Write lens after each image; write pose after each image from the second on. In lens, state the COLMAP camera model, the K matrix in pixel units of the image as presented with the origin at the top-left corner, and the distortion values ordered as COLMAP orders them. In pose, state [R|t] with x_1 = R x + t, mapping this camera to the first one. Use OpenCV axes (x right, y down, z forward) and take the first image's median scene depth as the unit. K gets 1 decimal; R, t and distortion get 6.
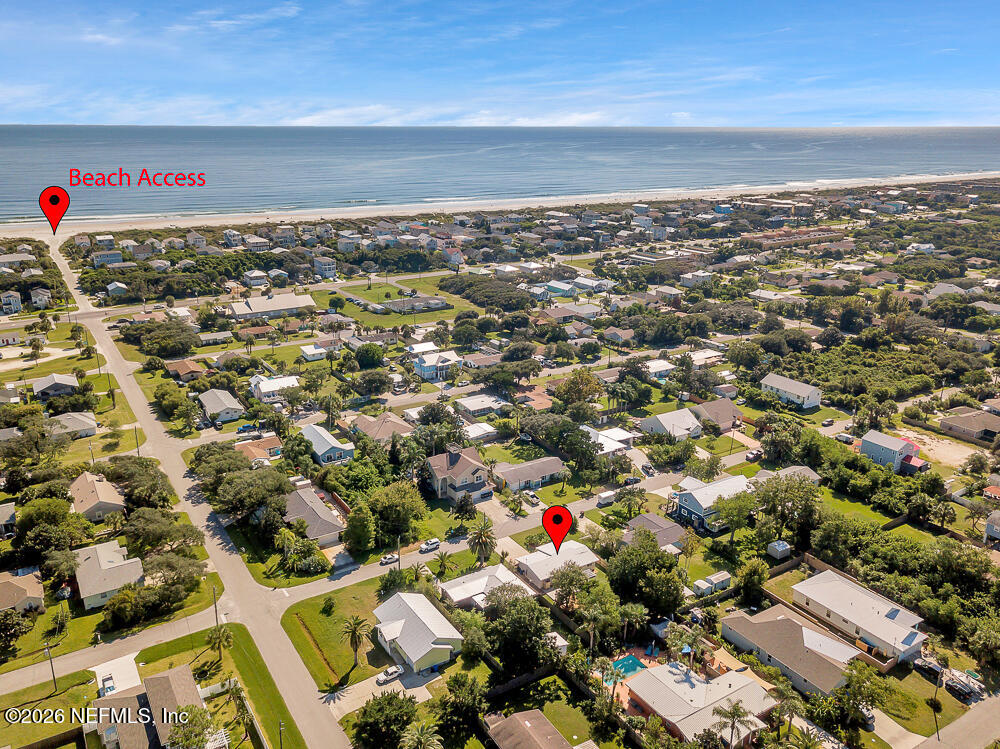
lens RADIAL K [[760.8, 0, 499.9], [0, 760.8, 375.0], [0, 0, 1]] dist [-0.000647, -0.005125]
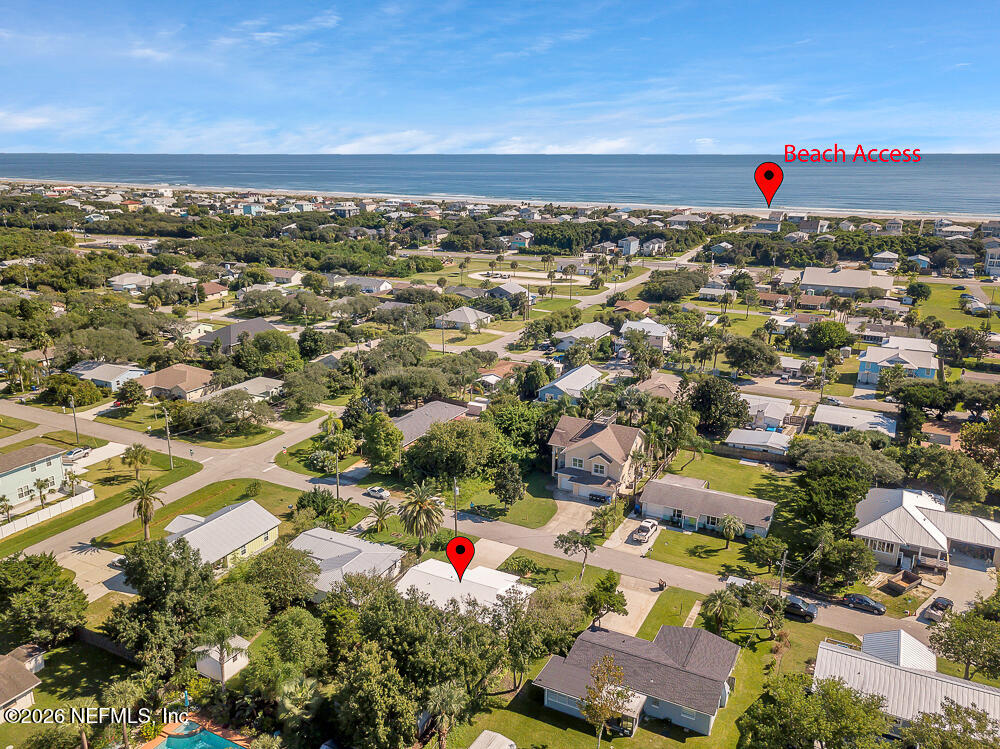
lens RADIAL K [[760.8, 0, 509.7], [0, 760.8, 372.4], [0, 0, 1]] dist [-0.000647, -0.005125]
pose [[0.500087, 0.227798, -0.835476, 0.262386], [-0.253714, 0.960987, 0.110155, 0.002147], [0.827975, 0.156885, 0.538373, 0.327122]]
